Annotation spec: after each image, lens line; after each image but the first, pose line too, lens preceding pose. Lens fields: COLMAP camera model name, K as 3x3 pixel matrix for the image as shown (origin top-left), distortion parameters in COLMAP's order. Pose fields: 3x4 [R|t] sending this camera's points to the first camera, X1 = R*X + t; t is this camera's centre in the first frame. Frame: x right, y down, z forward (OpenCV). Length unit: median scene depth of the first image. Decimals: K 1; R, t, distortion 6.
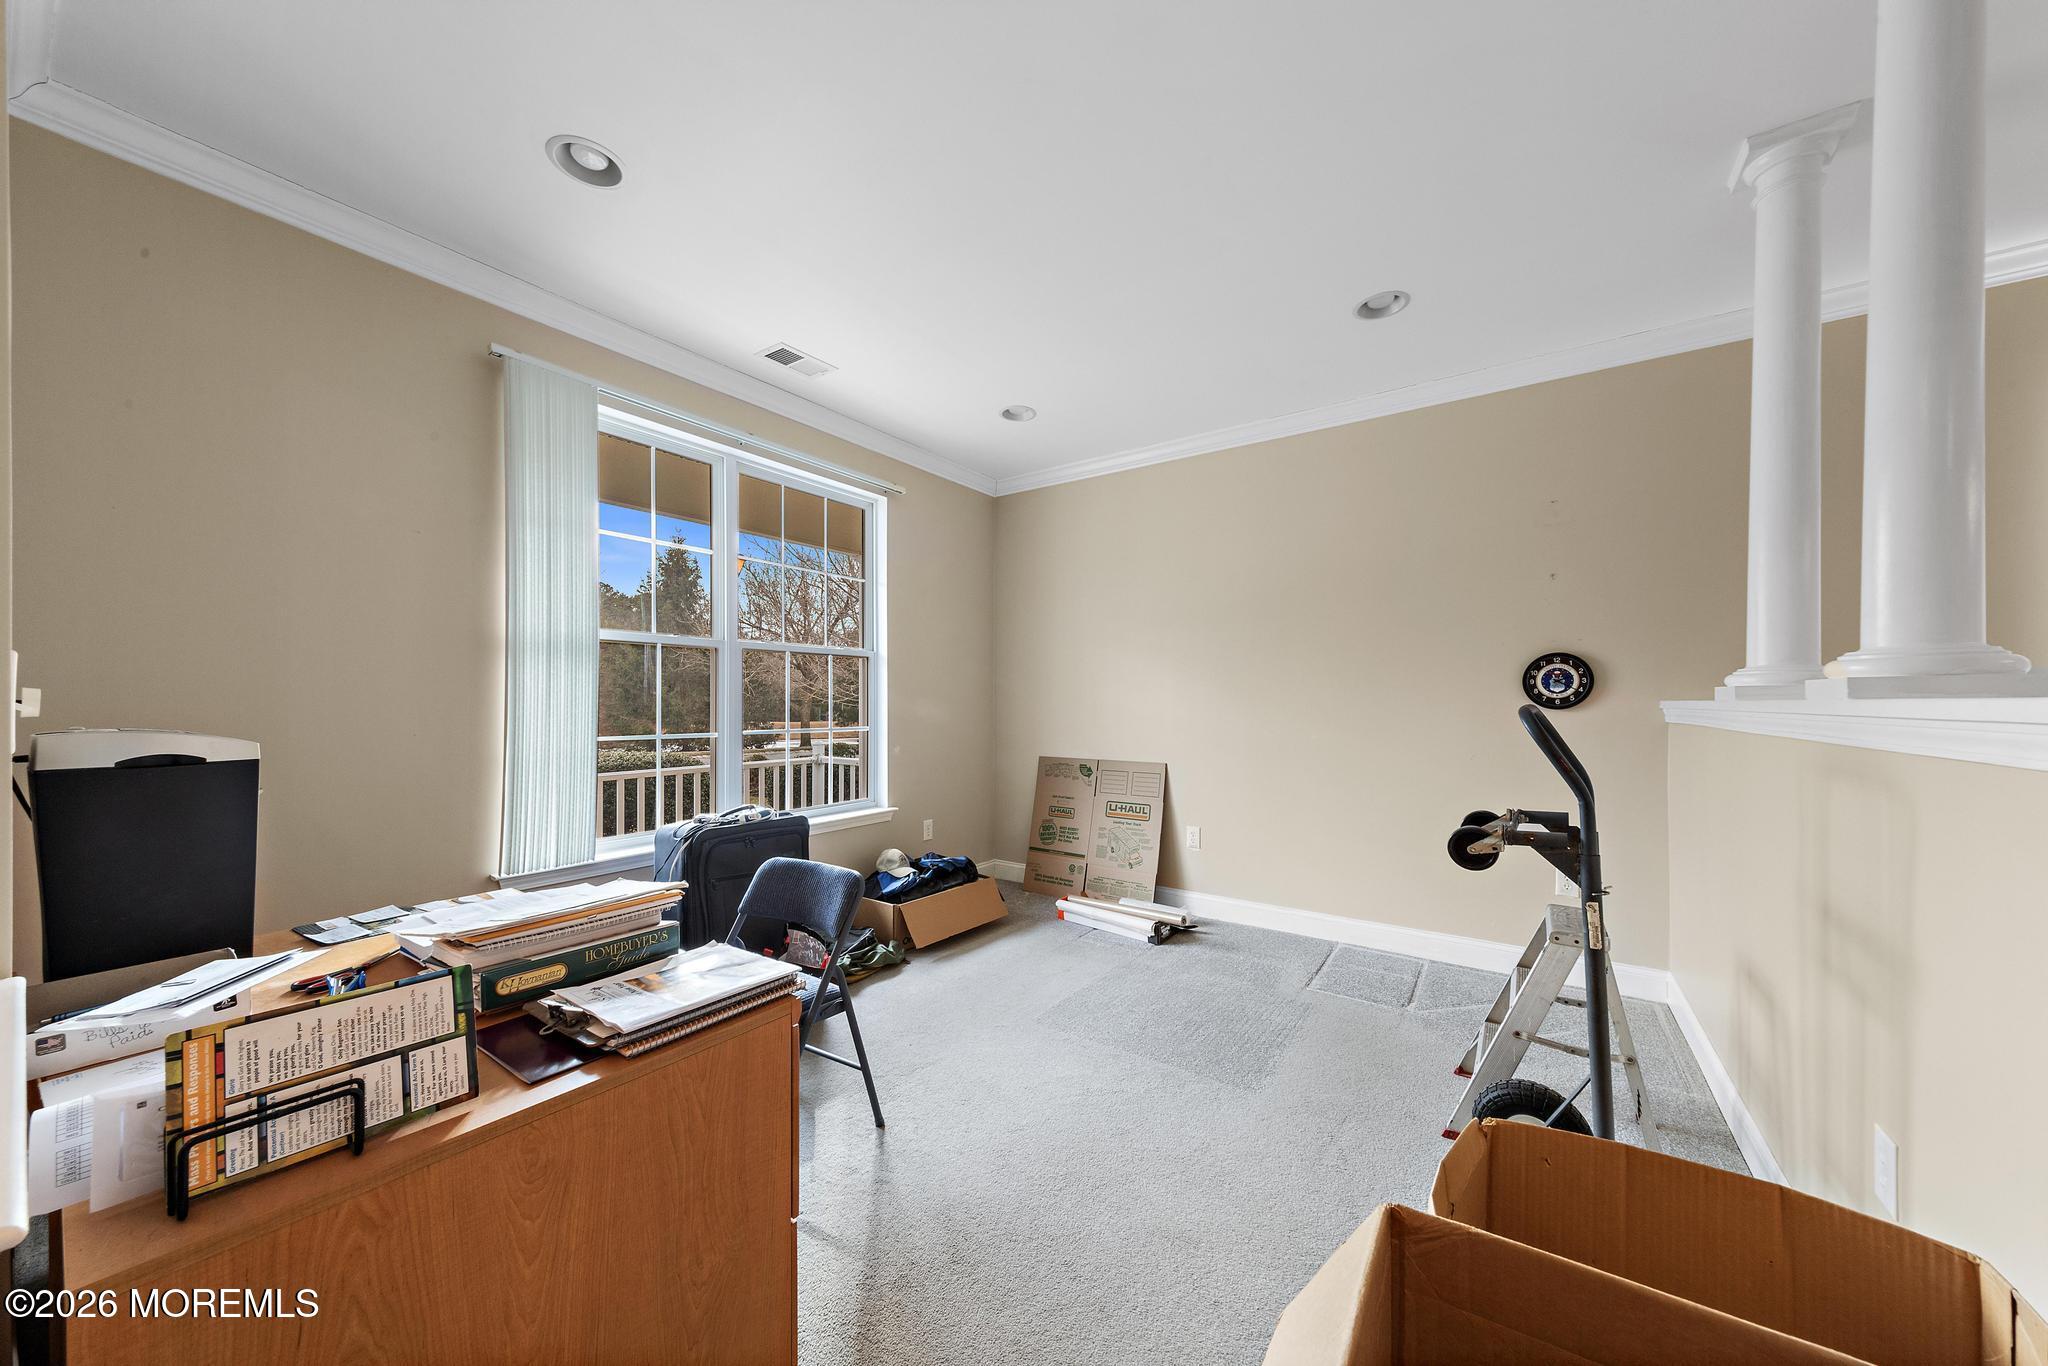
lens RADIAL K [[683.0, 0, 1031.8], [0, 683.0, 699.8], [0, 0, 1]] dist [0.007253, 0.000033]
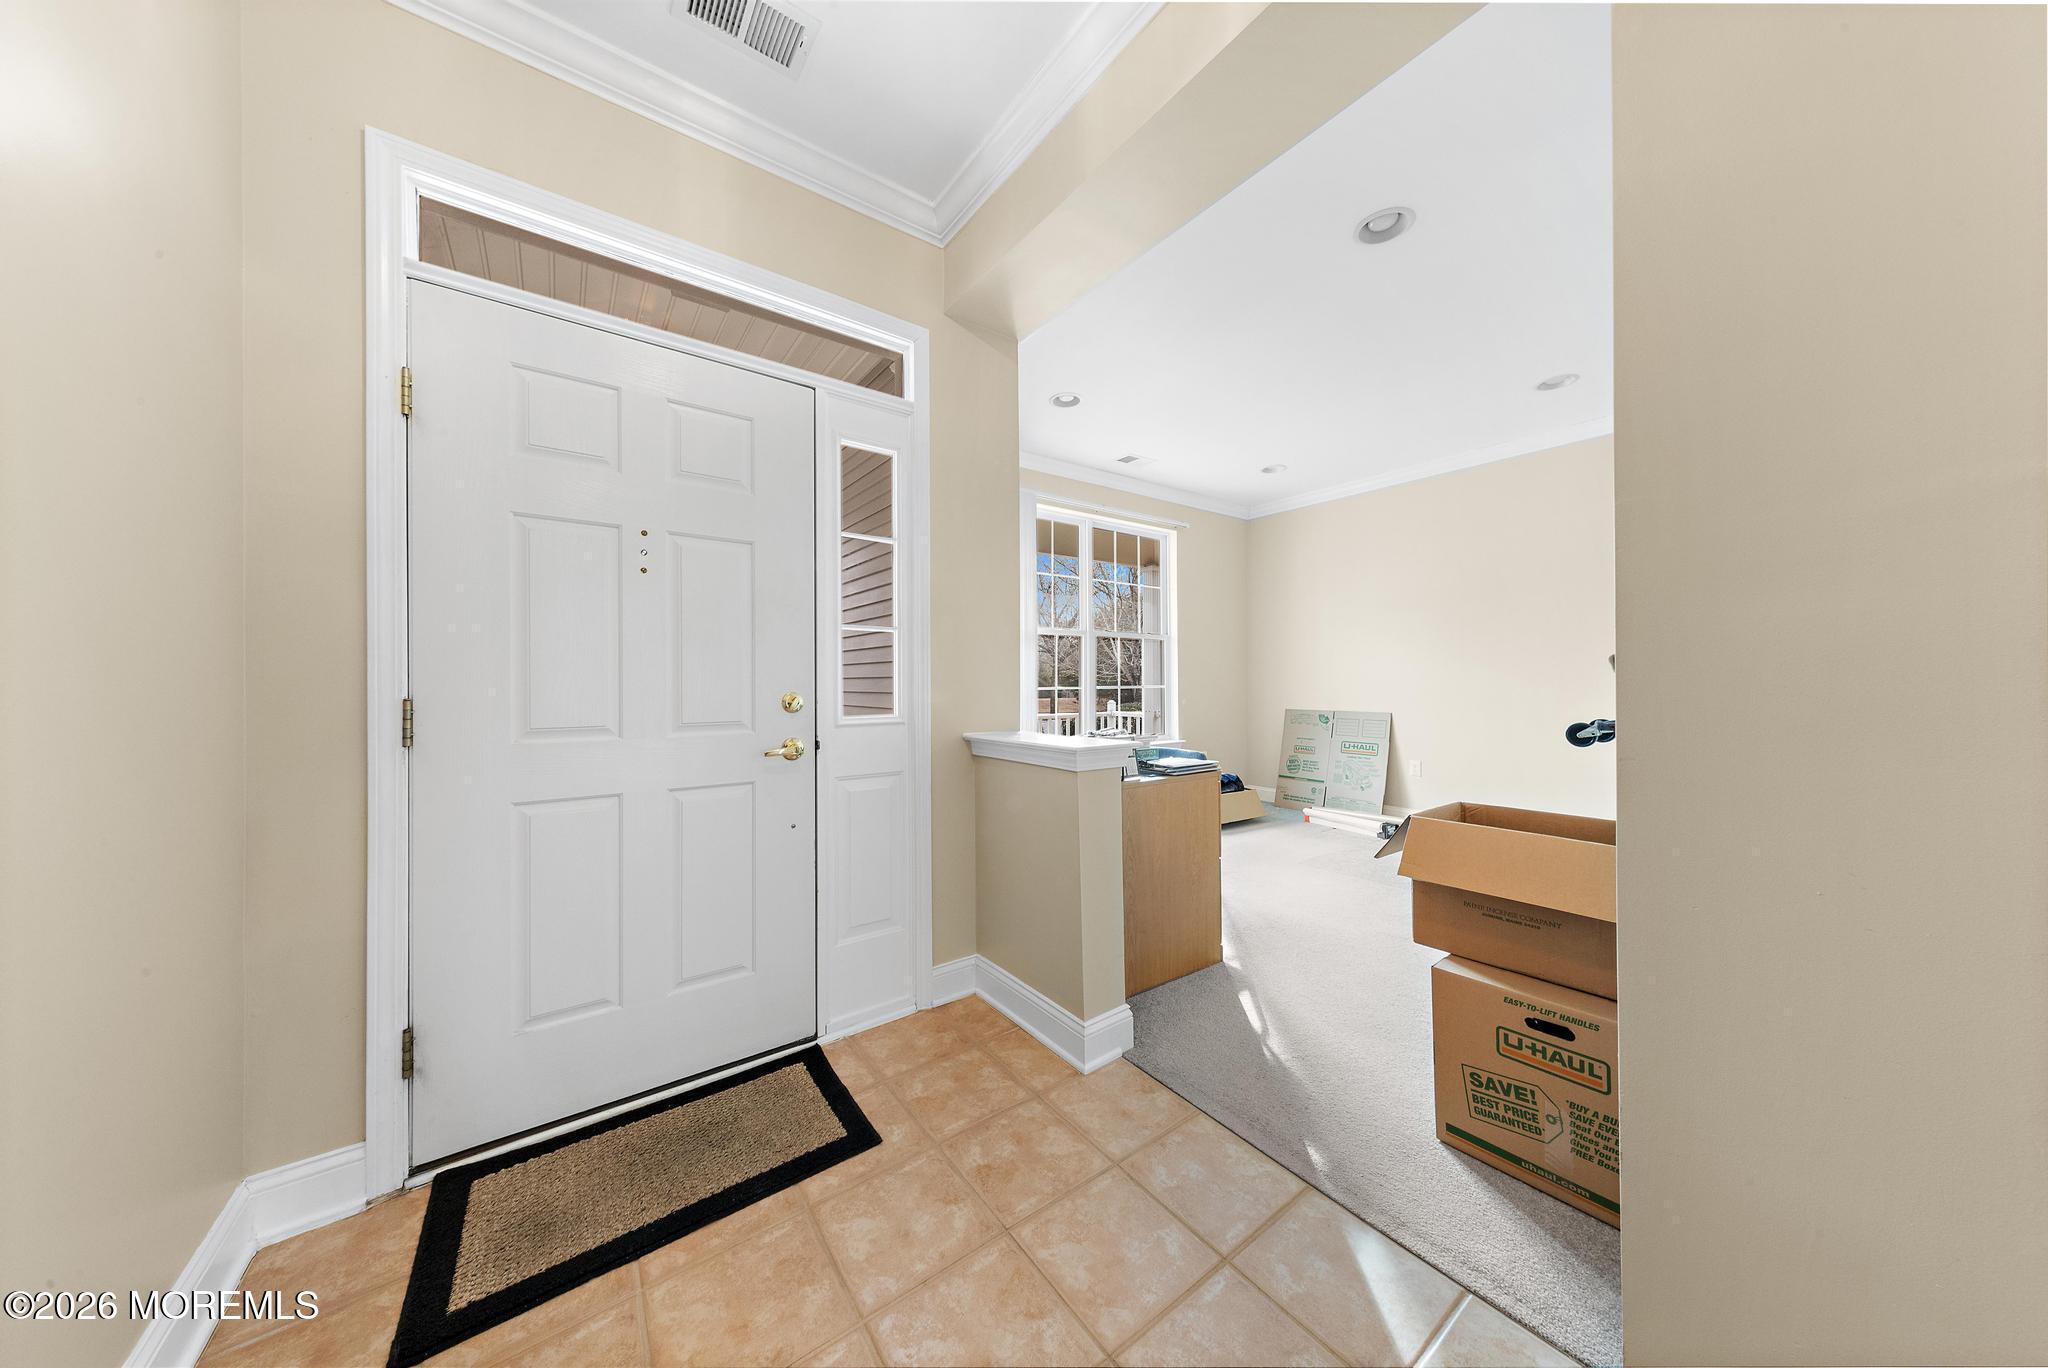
lens RADIAL K [[642.5, 0, 1024.2], [0, 642.5, 674.2], [0, 0, 1]] dist [0.002693, 0.000031]
pose [[0.945271, -0.008146, -0.326184, -0.069704], [0.005249, 0.999939, -0.009761, 0.026694], [0.326243, 0.007514, 0.945256, -0.415435]]
